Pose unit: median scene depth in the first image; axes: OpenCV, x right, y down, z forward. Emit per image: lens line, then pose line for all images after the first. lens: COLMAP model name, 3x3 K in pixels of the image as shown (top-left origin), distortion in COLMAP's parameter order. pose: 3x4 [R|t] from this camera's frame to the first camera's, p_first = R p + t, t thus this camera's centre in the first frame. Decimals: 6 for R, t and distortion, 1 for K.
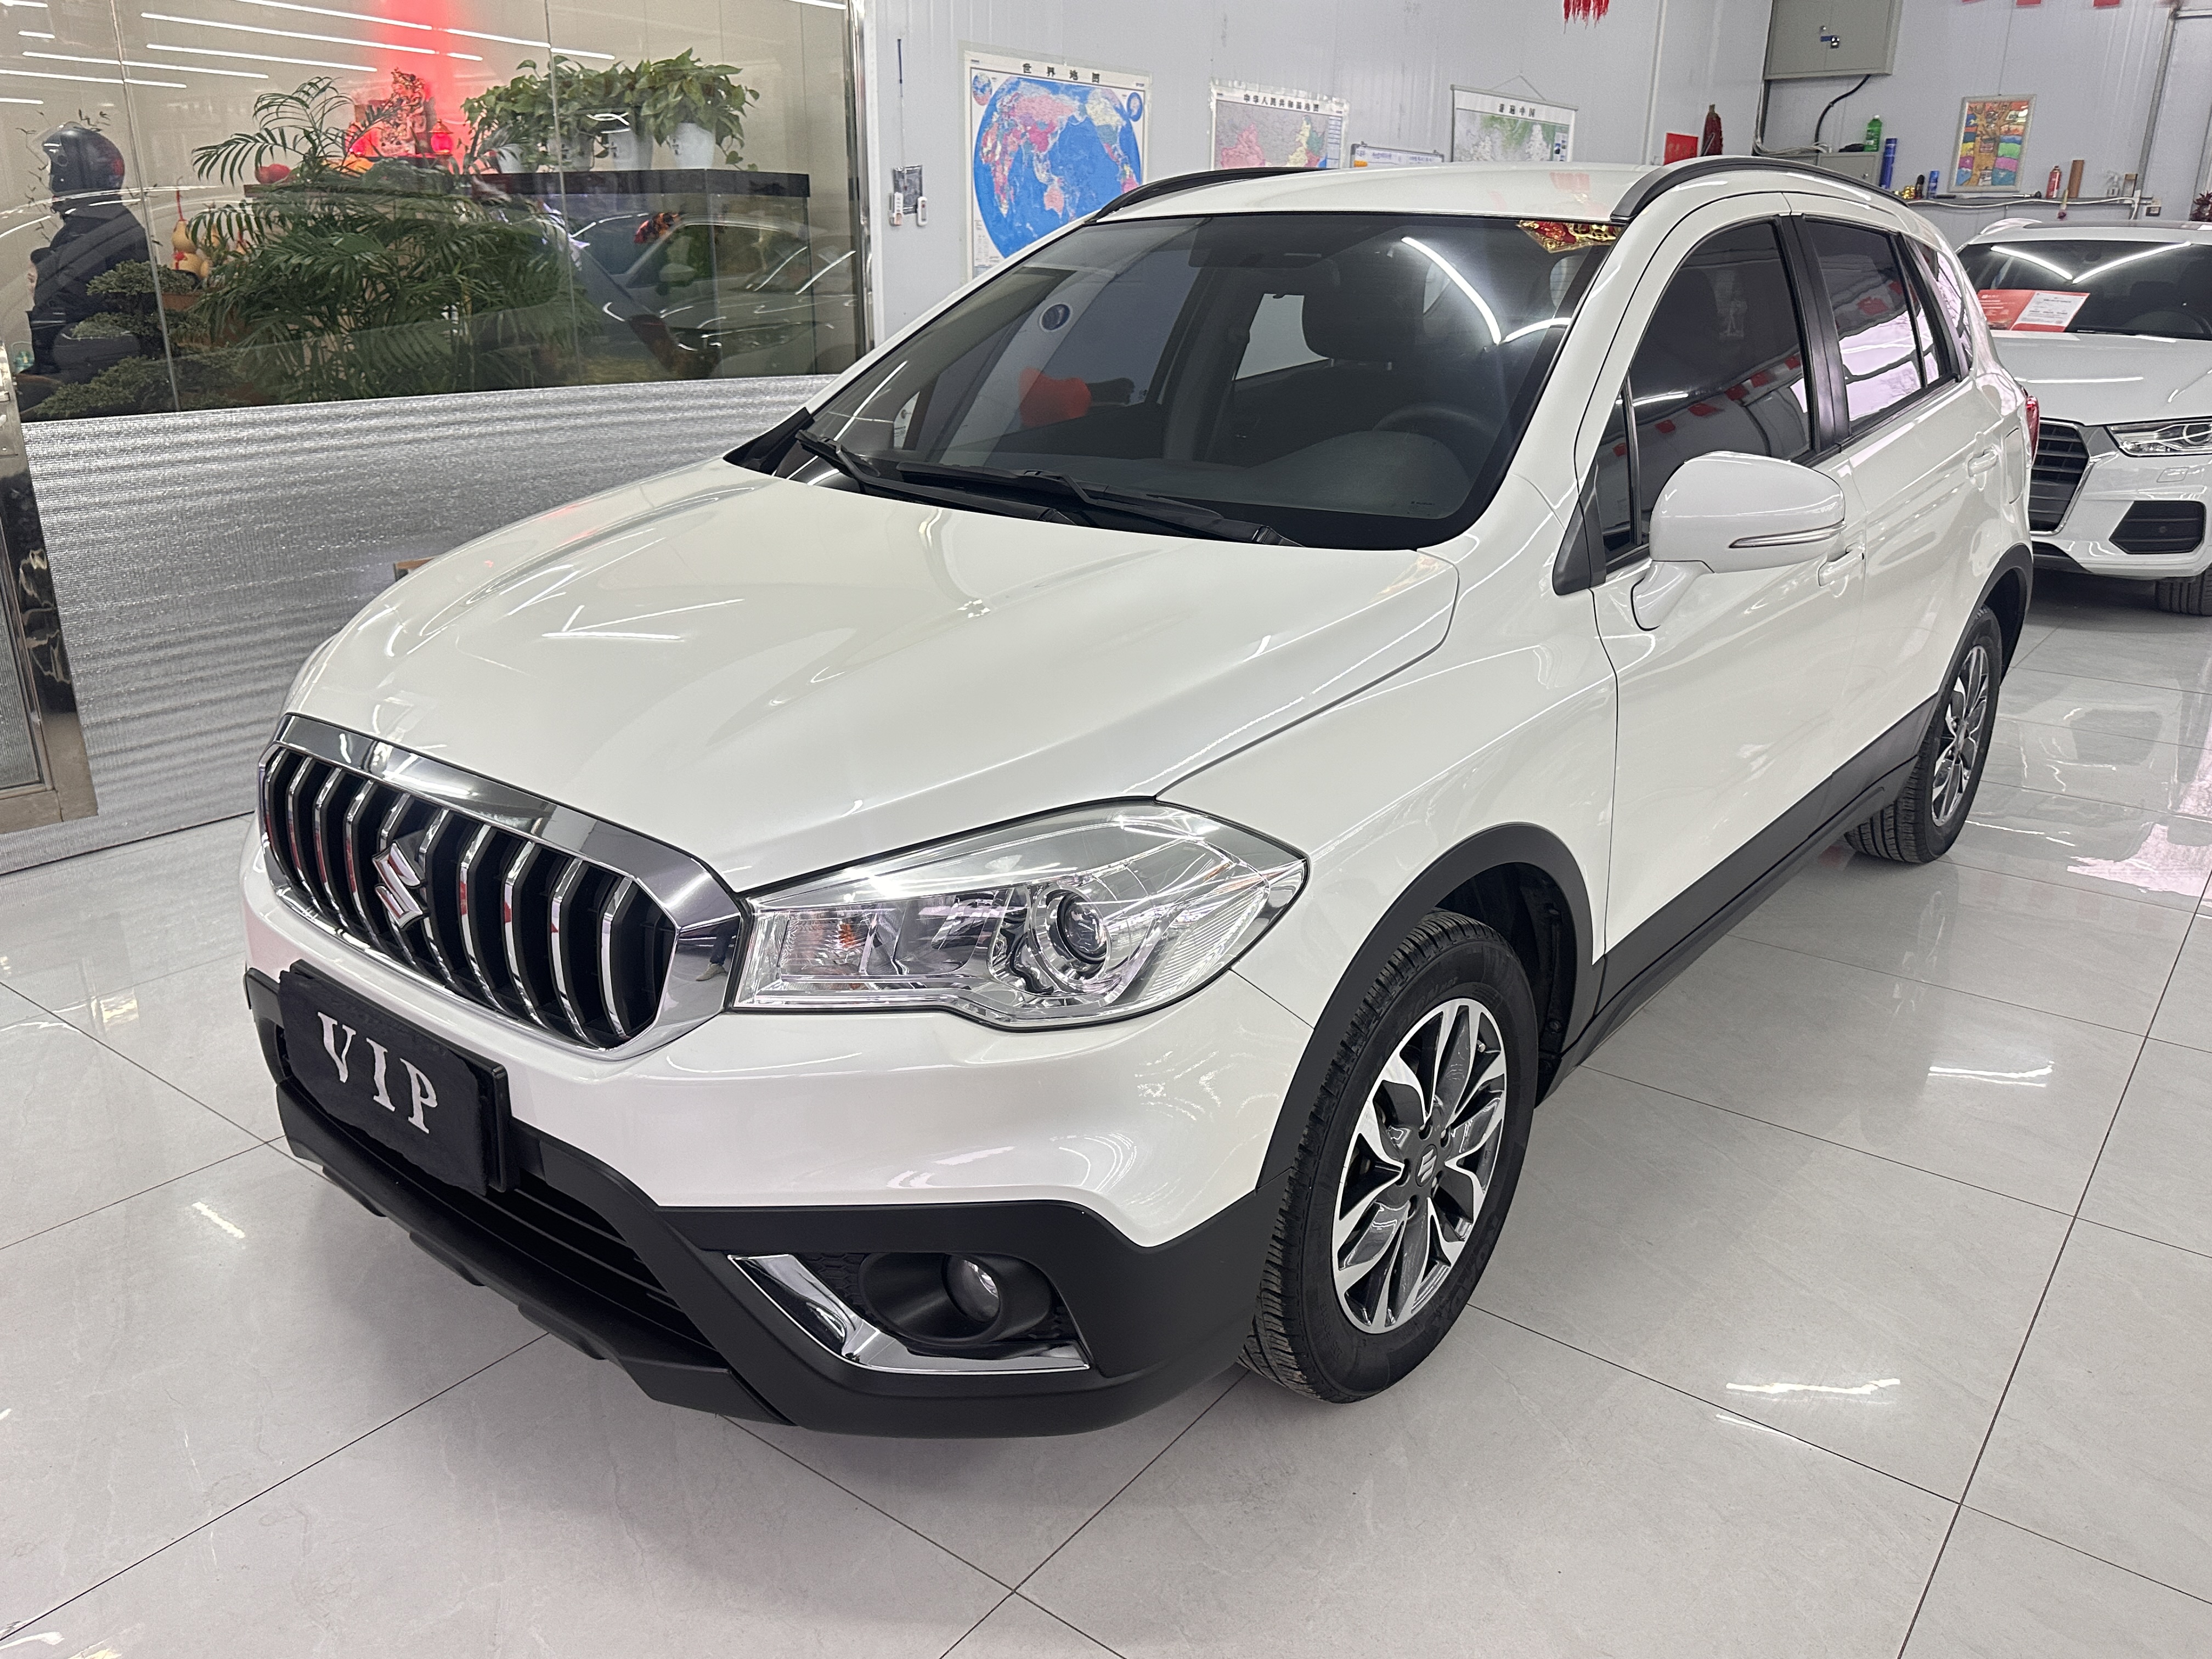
lens RADIAL K [[1697.9, 0, 1094.9], [0, 1697.9, 828.7], [0, 0, 1]] dist [0.026096, -0.019862]
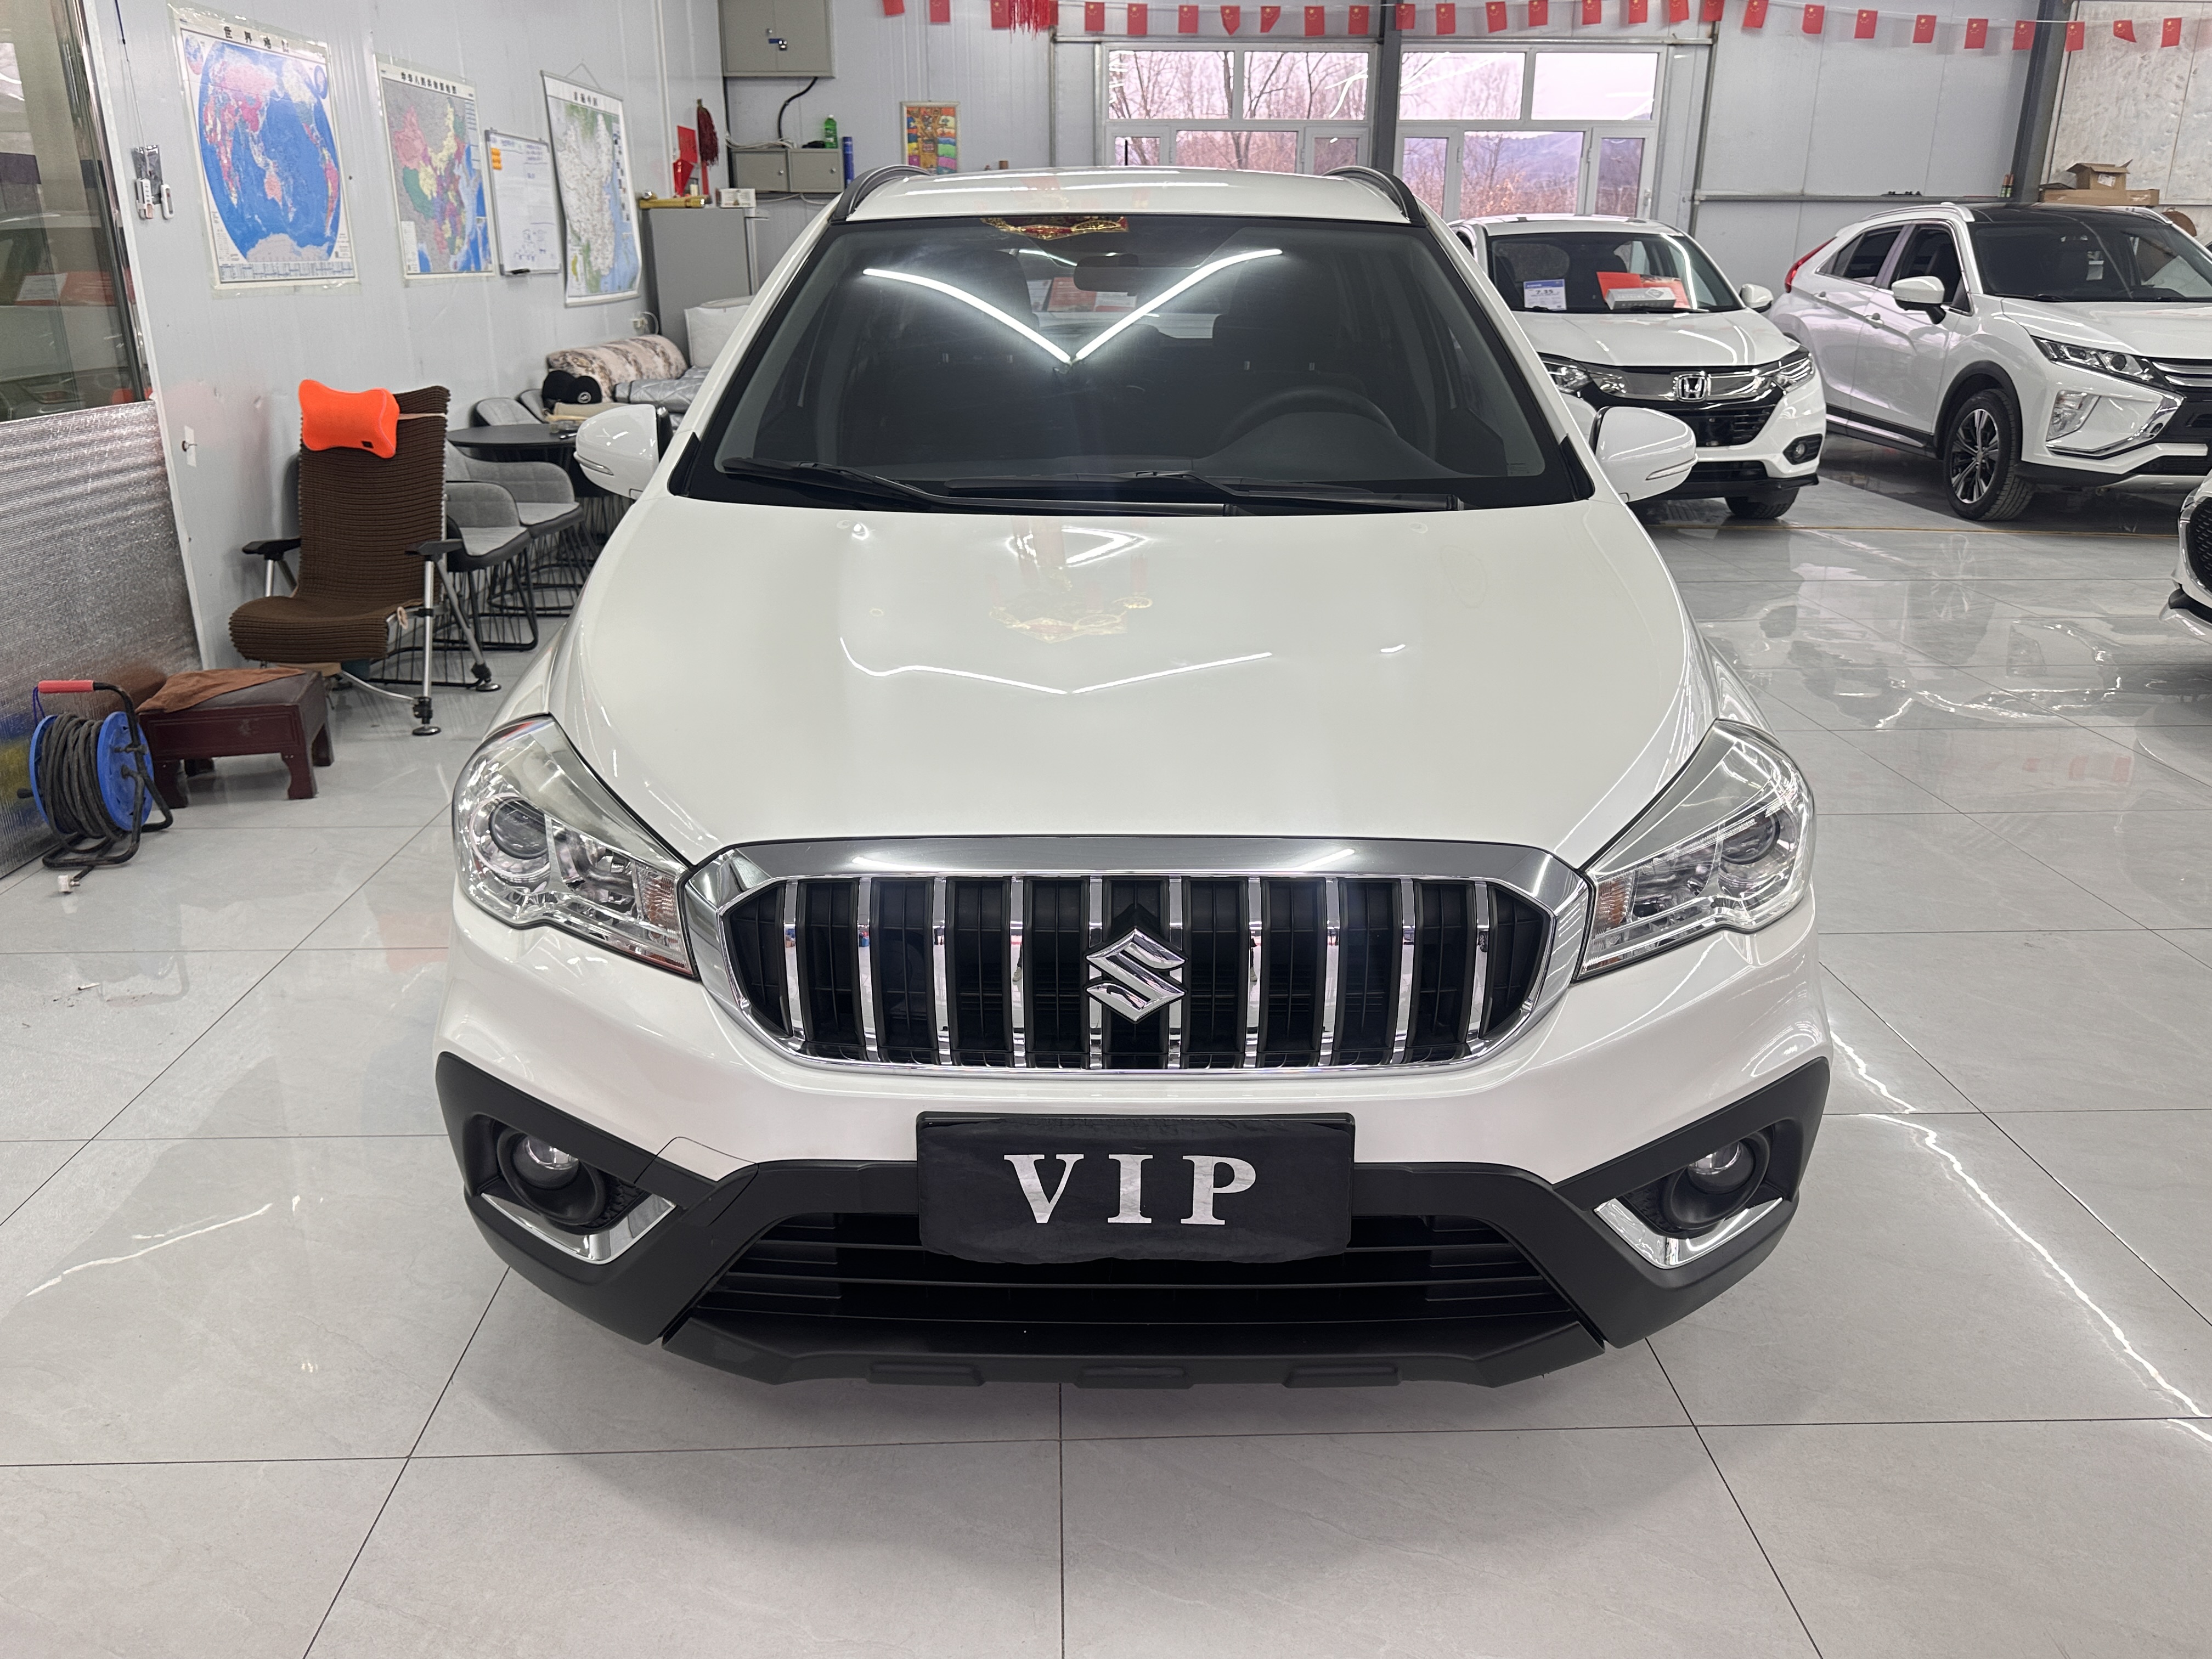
lens RADIAL K [[1697.9, 0, 1092.8], [0, 1697.9, 828.3], [0, 0, 1]] dist [0.026096, -0.019862]
pose [[0.779144, -0.215802, 0.588527, -0.278610], [0.211682, 0.974300, 0.077014, -0.034379], [-0.590021, 0.064575, 0.804801, 0.085581]]
